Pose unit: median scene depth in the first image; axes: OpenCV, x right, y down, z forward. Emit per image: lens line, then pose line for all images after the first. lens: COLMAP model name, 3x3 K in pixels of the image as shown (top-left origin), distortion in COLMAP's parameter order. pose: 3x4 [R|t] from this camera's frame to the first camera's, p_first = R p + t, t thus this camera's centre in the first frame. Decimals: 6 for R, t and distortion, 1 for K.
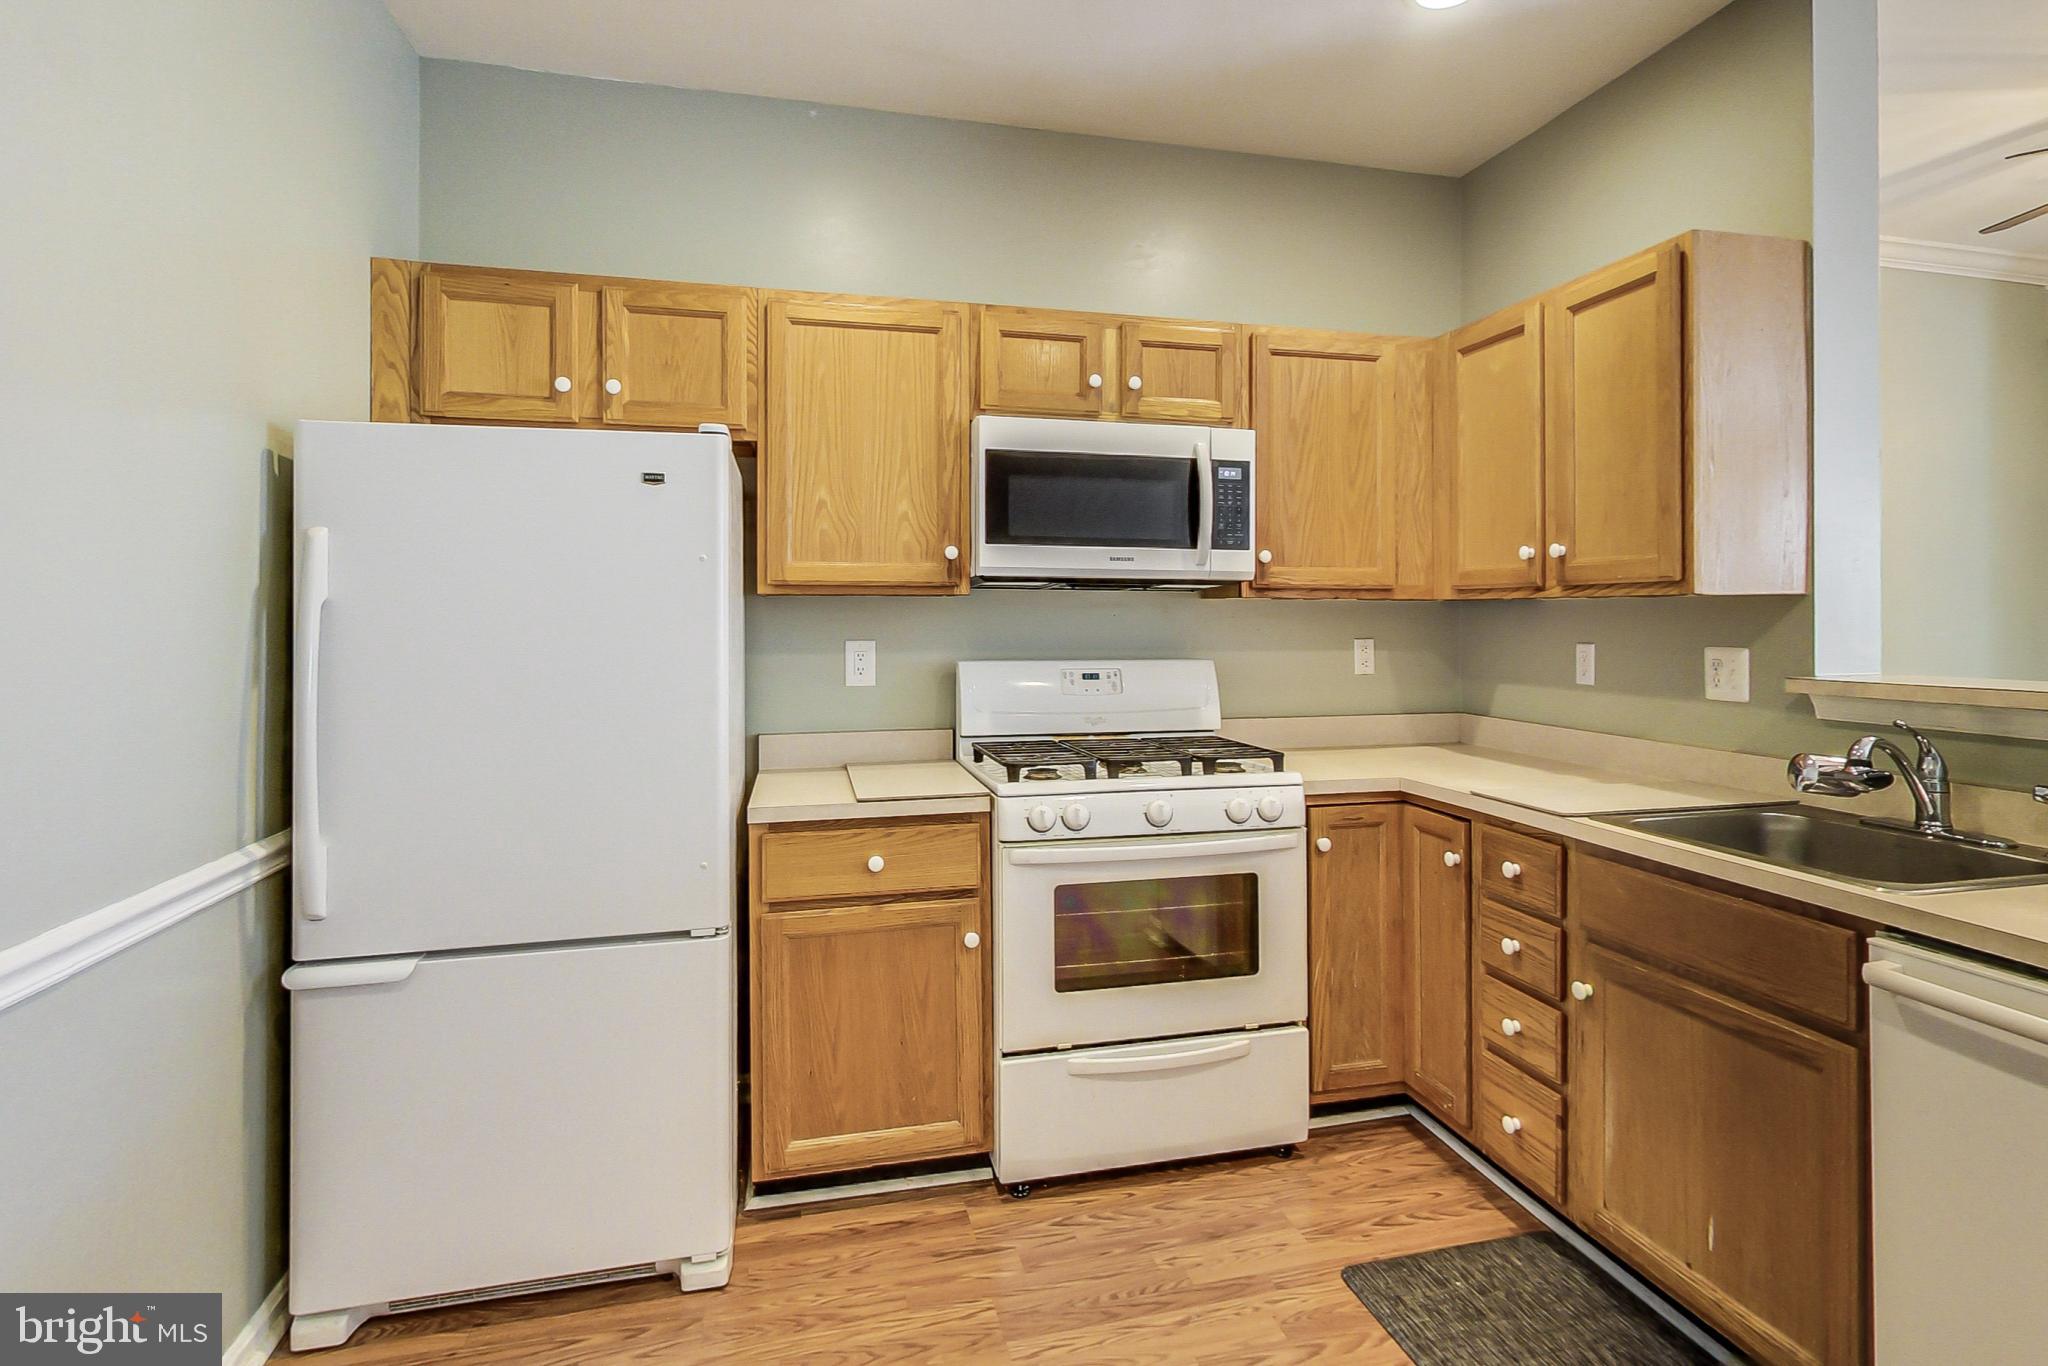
lens RADIAL K [[1046.2, 0, 1070.9], [0, 1046.2, 614.5], [0, 0, 1]] dist [-0.009445, -0.003610]
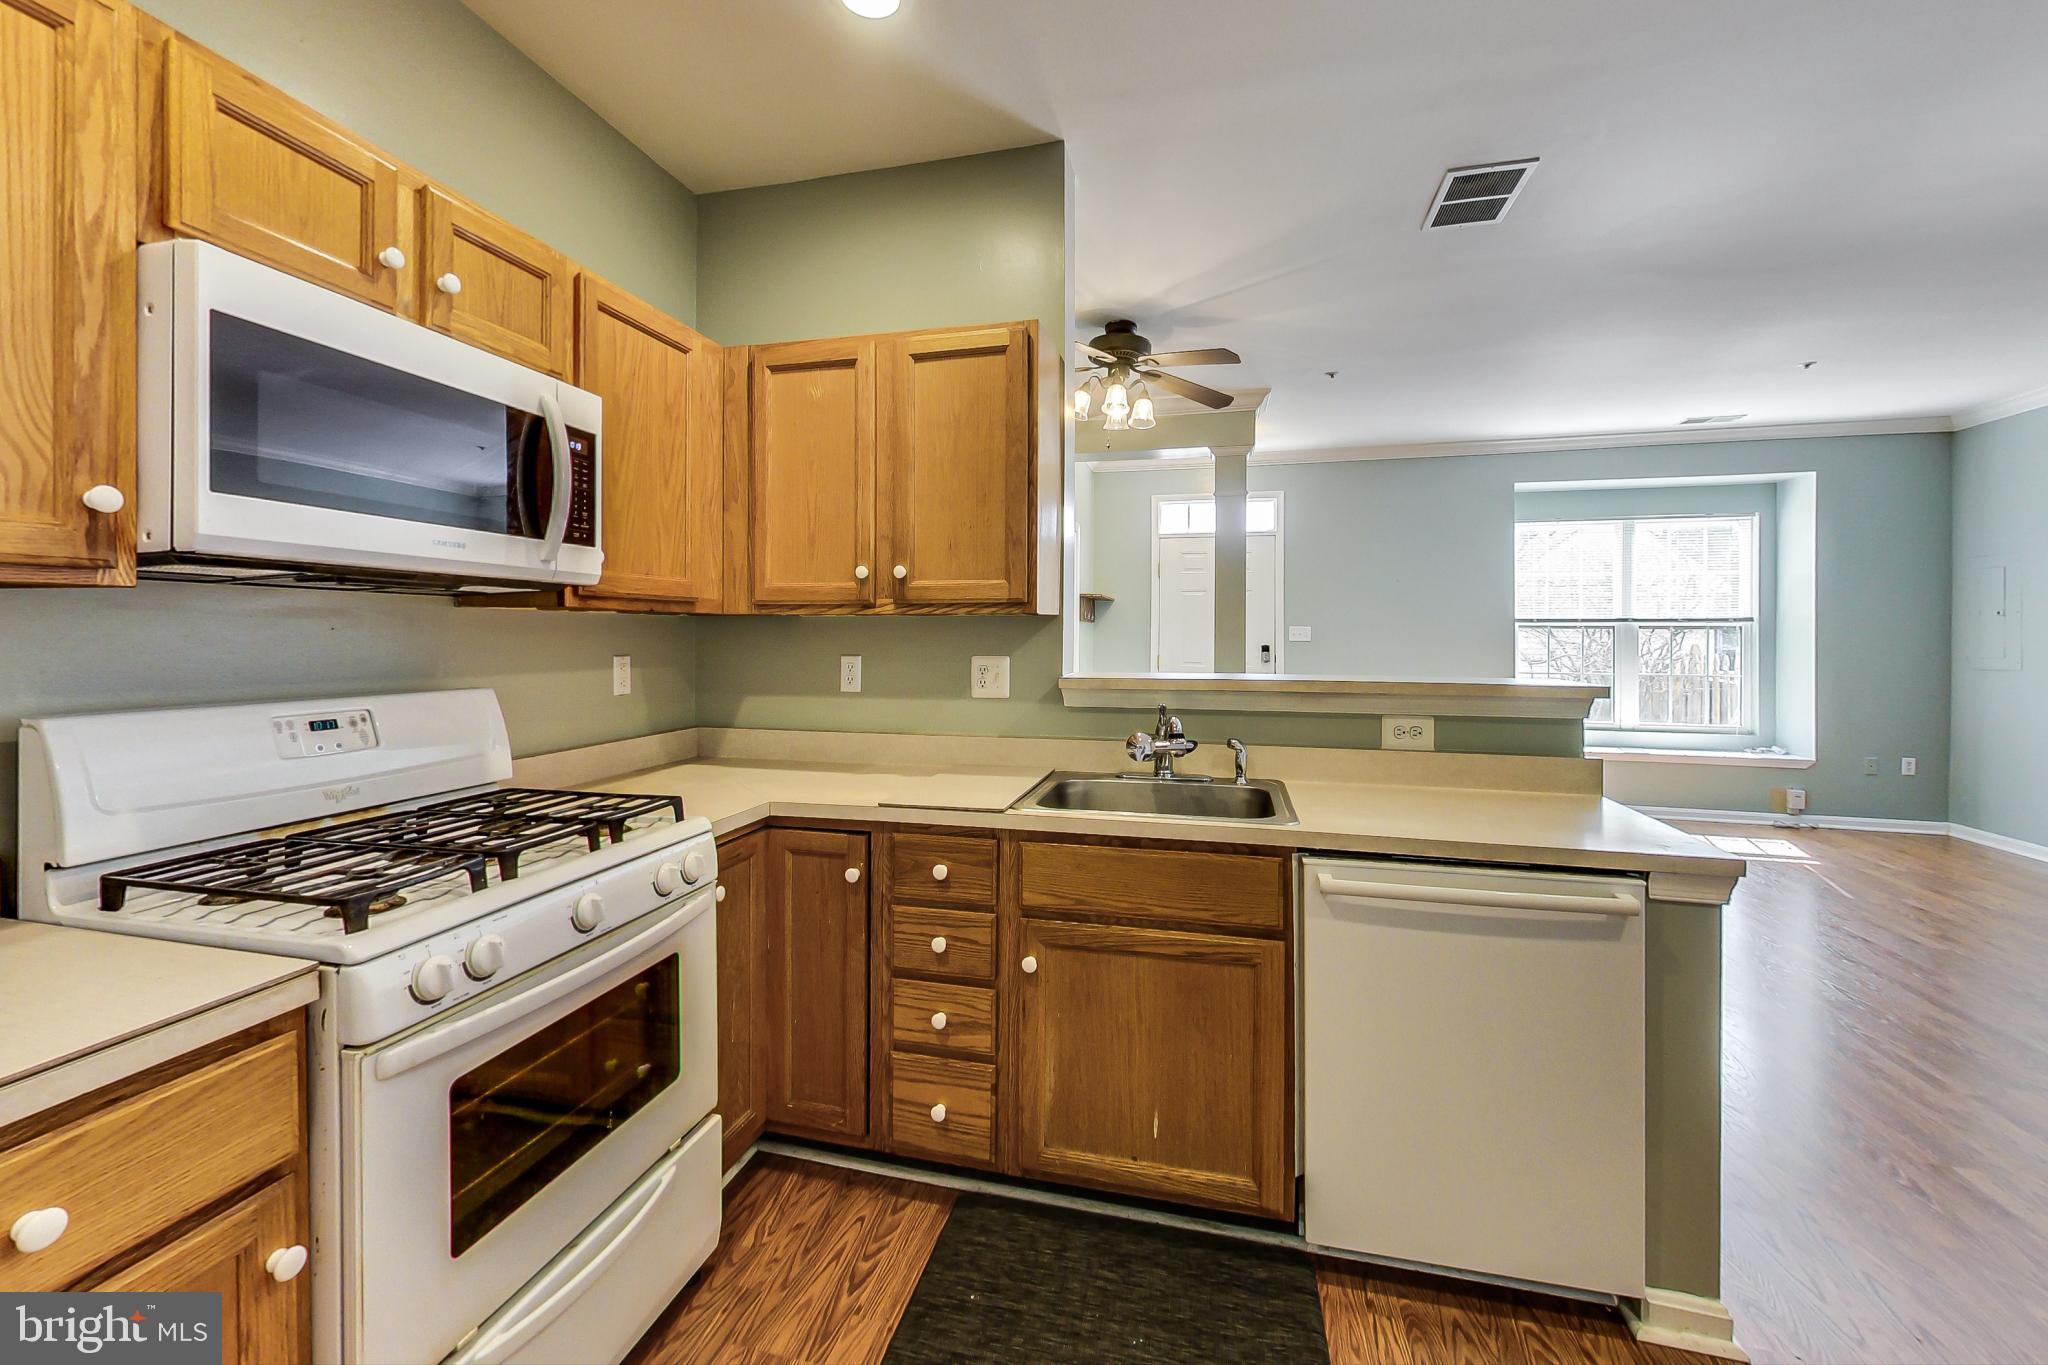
lens RADIAL K [[843.0, 0, 990.0], [0, 843.0, 637.6], [0, 0, 1]] dist [-0.003585, 0.000353]
pose [[0.504958, -0.003744, 0.863136, -0.249261], [-0.003529, 0.999973, 0.006402, 0.001813], [-0.863137, -0.006279, 0.504931, 0.456884]]
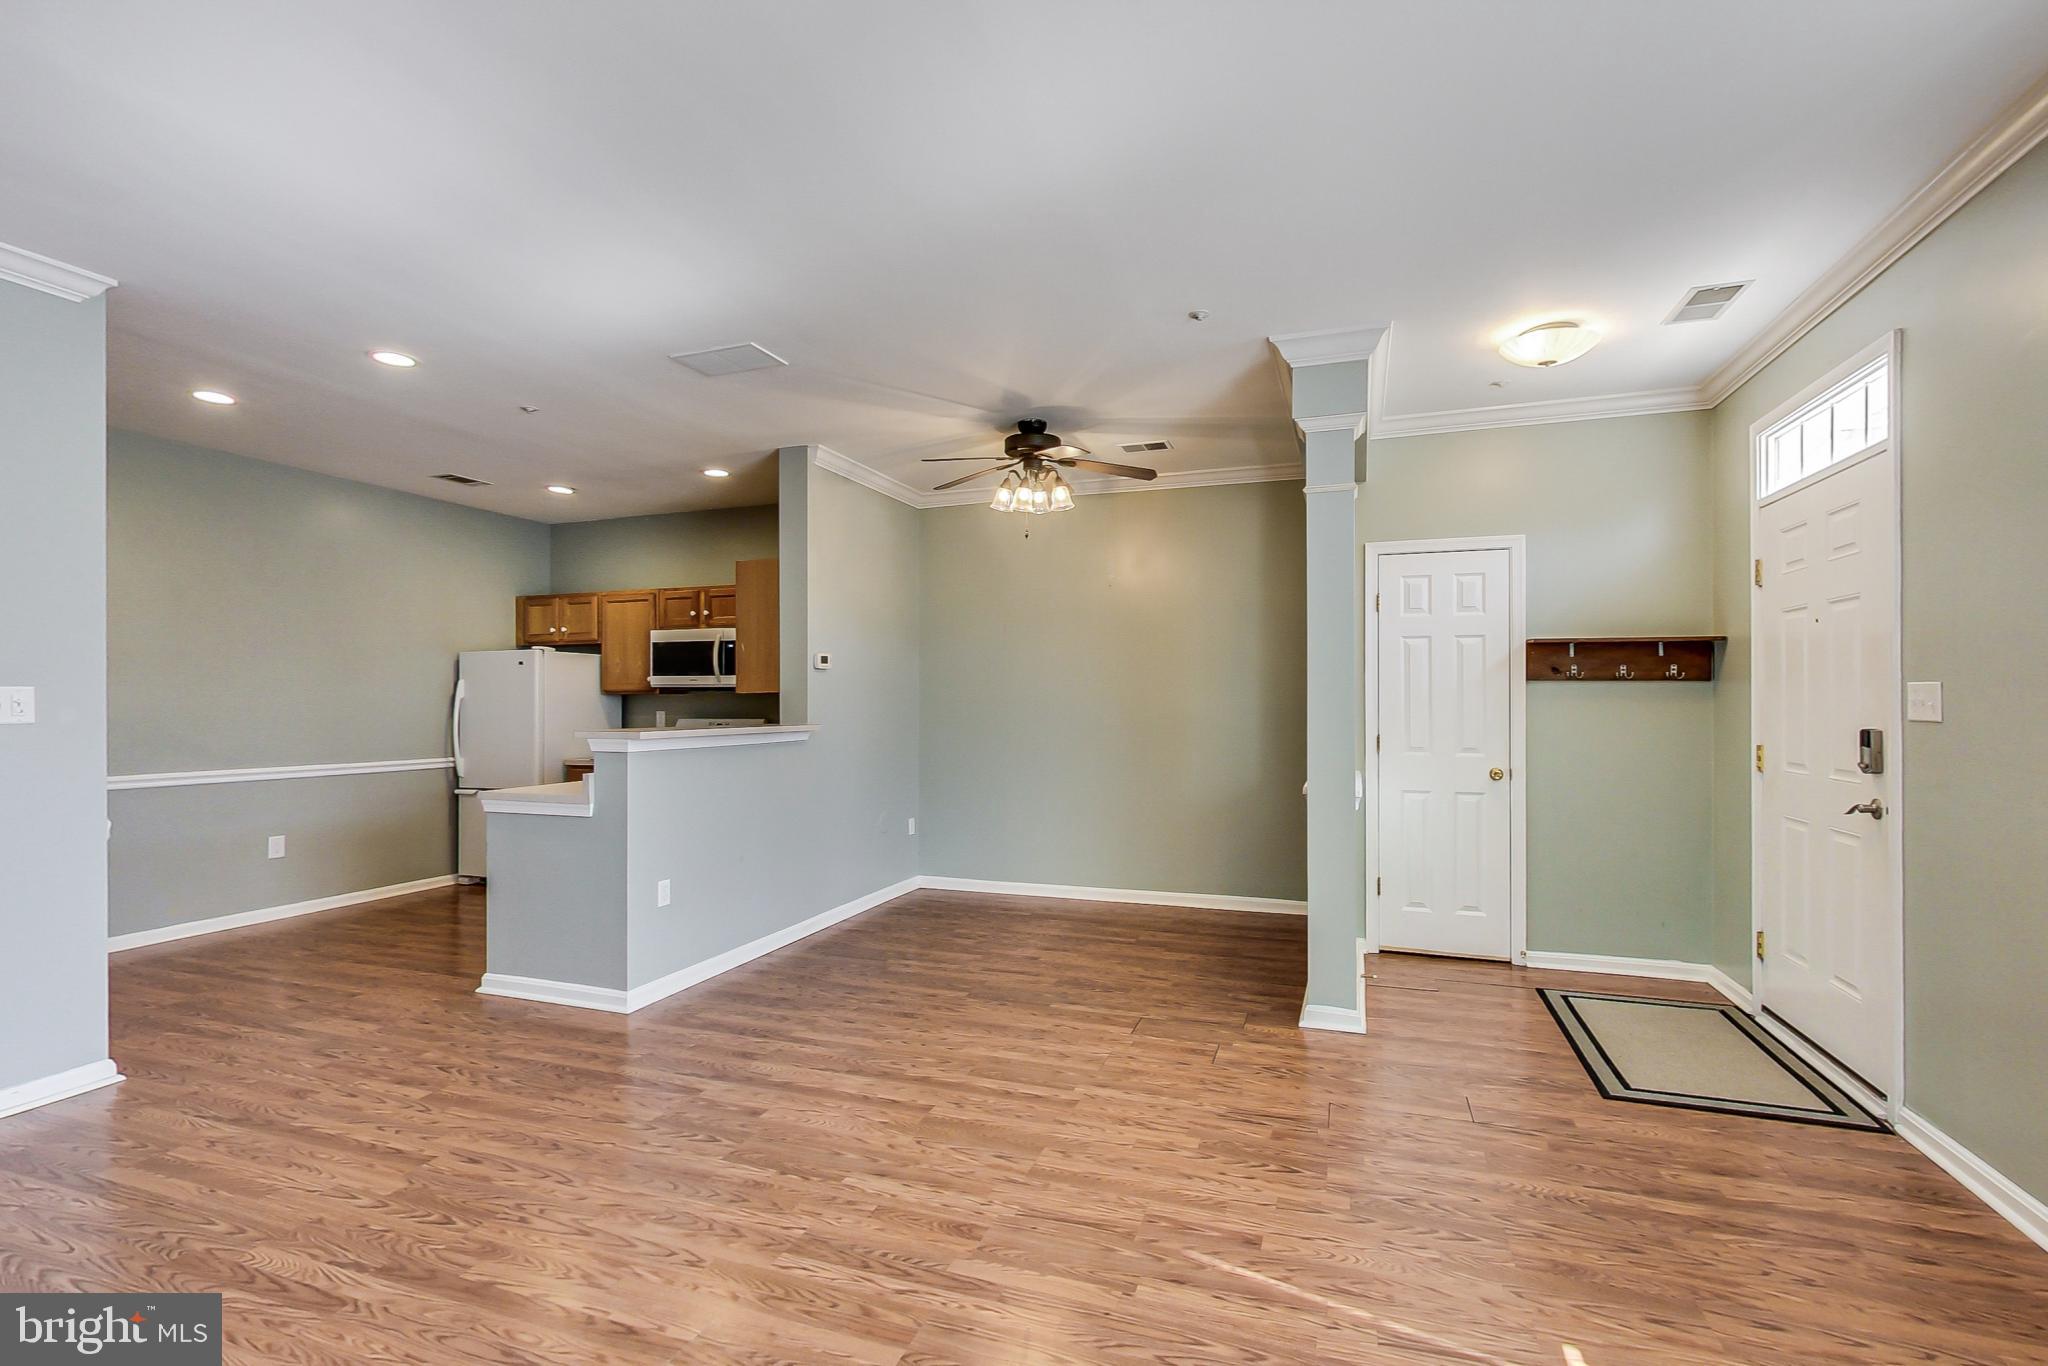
lens RADIAL K [[908.4, 0, 1040.9], [0, 908.4, 693.4], [0, 0, 1]] dist [-0.000204, 0.000372]
pose [[0.832916, -0.004943, -0.553378, 2.187980], [-0.003152, 0.999902, -0.013674, 0.011938], [0.553391, 0.013133, 0.832818, -0.472589]]
